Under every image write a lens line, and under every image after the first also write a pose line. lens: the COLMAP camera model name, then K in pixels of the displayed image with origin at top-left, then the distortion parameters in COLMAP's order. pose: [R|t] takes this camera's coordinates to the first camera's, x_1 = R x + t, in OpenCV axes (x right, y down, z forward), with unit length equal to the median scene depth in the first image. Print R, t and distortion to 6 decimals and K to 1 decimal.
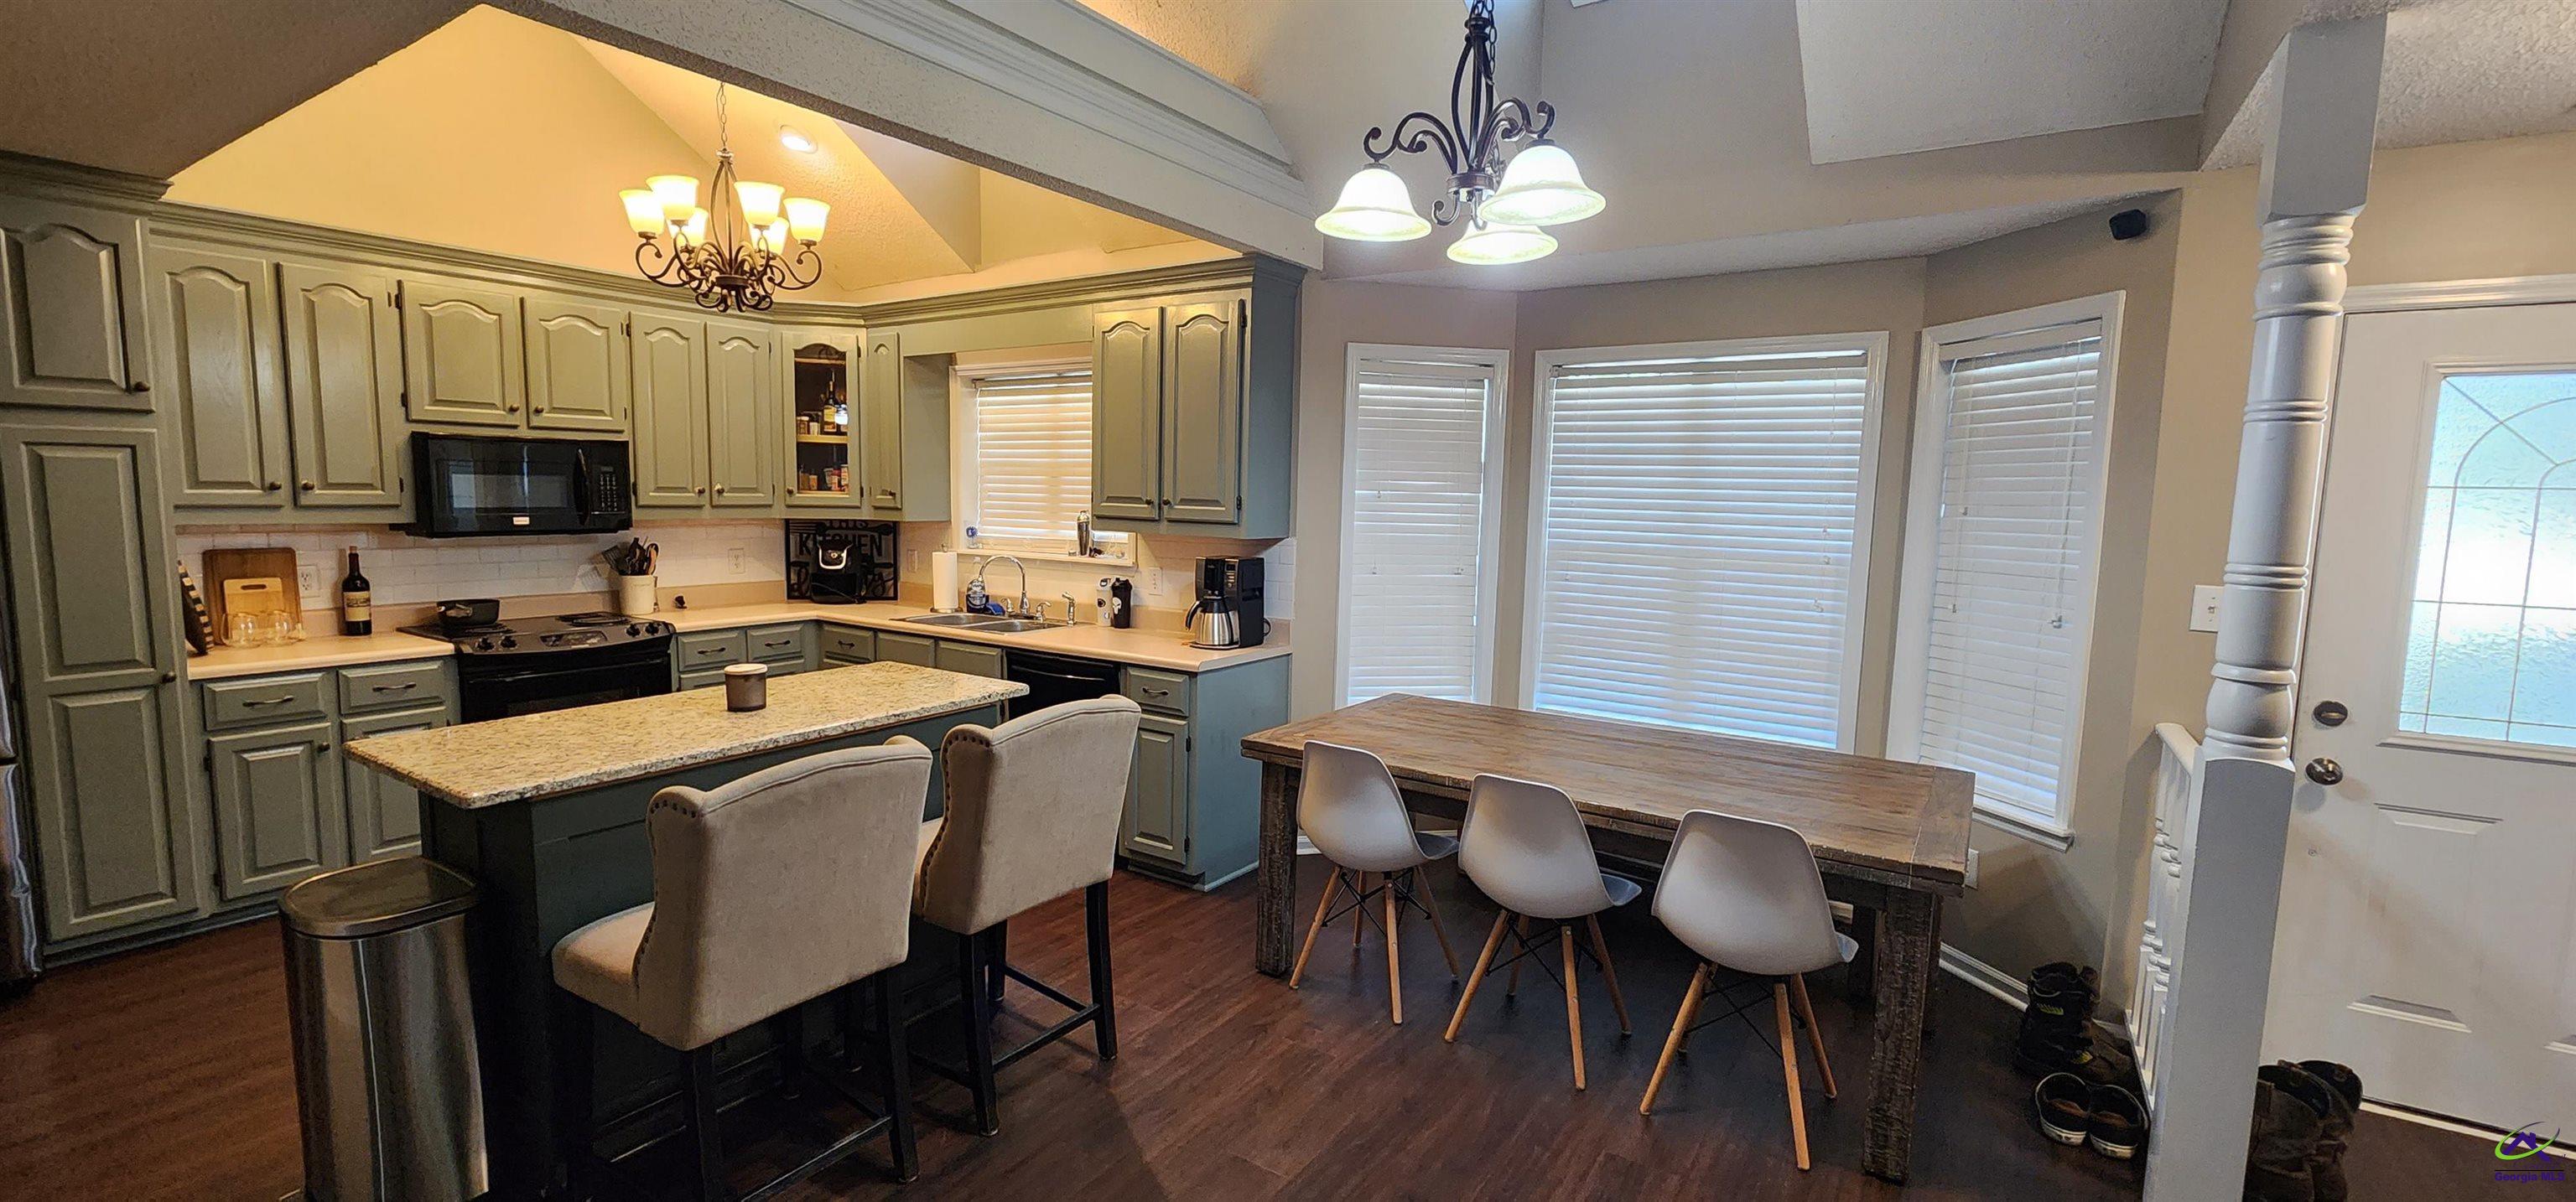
lens RADIAL K [[1066.0, 0, 1279.7], [0, 1066.0, 601.8], [0, 0, 1]] dist [0.003805, -0.004119]
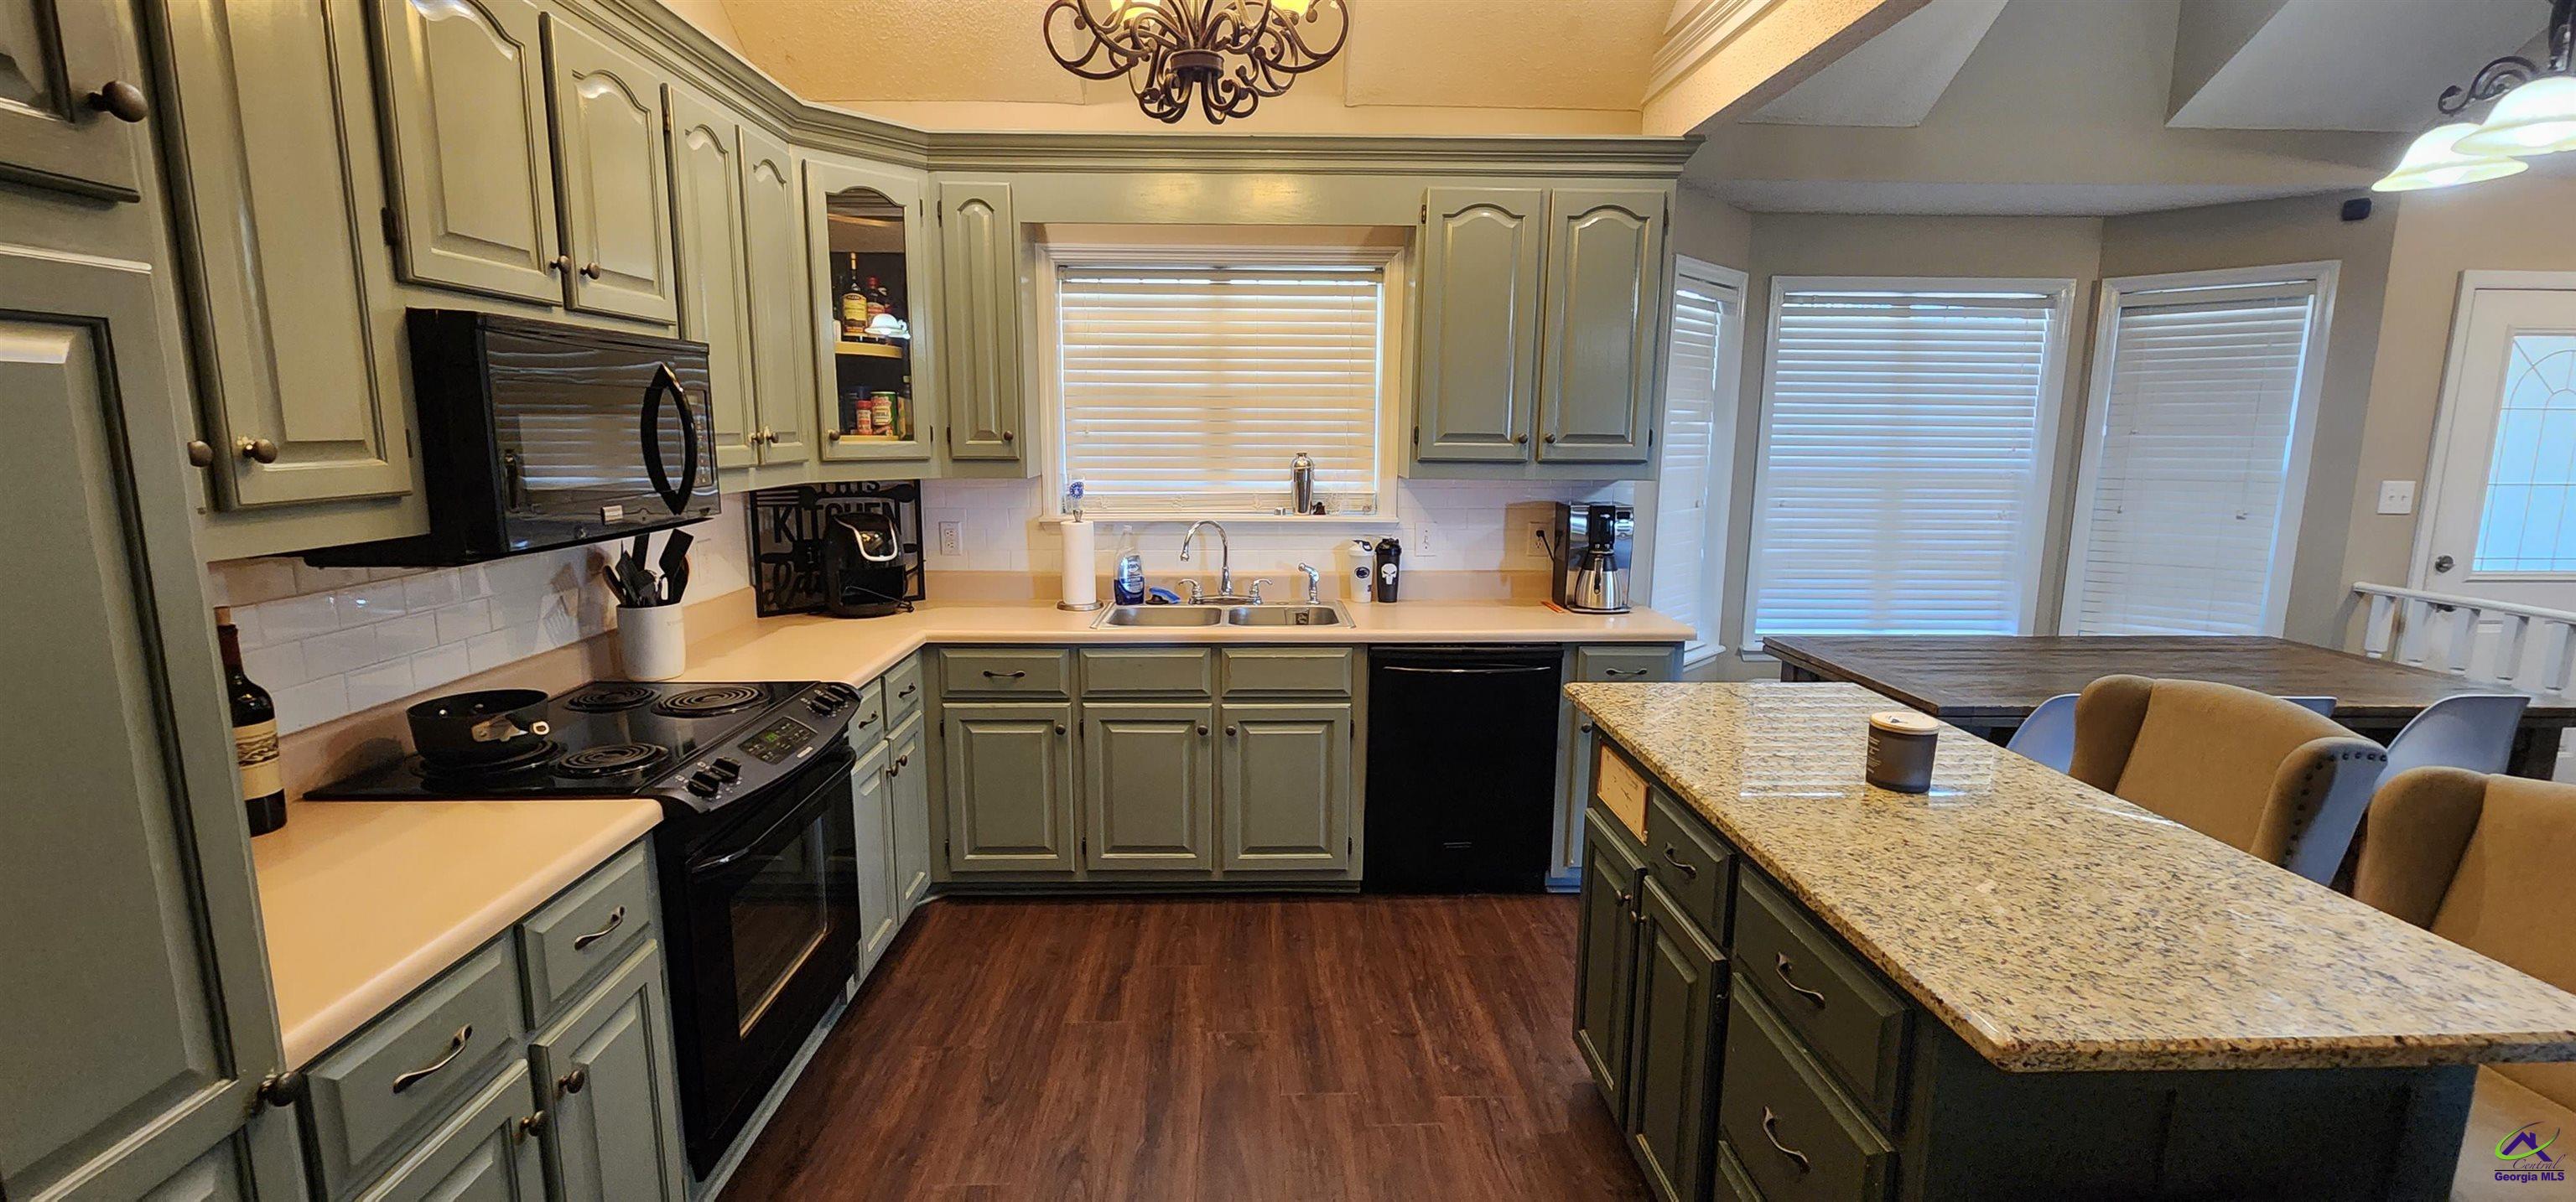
lens RADIAL K [[1066.0, 0, 1269.4], [0, 1066.0, 605.3], [0, 0, 1]] dist [0.003805, -0.004119]
pose [[0.816198, -0.112831, 0.566648, -0.788127], [0.072752, 0.993011, 0.092937, -0.061957], [-0.573174, -0.034630, 0.818702, 0.479084]]
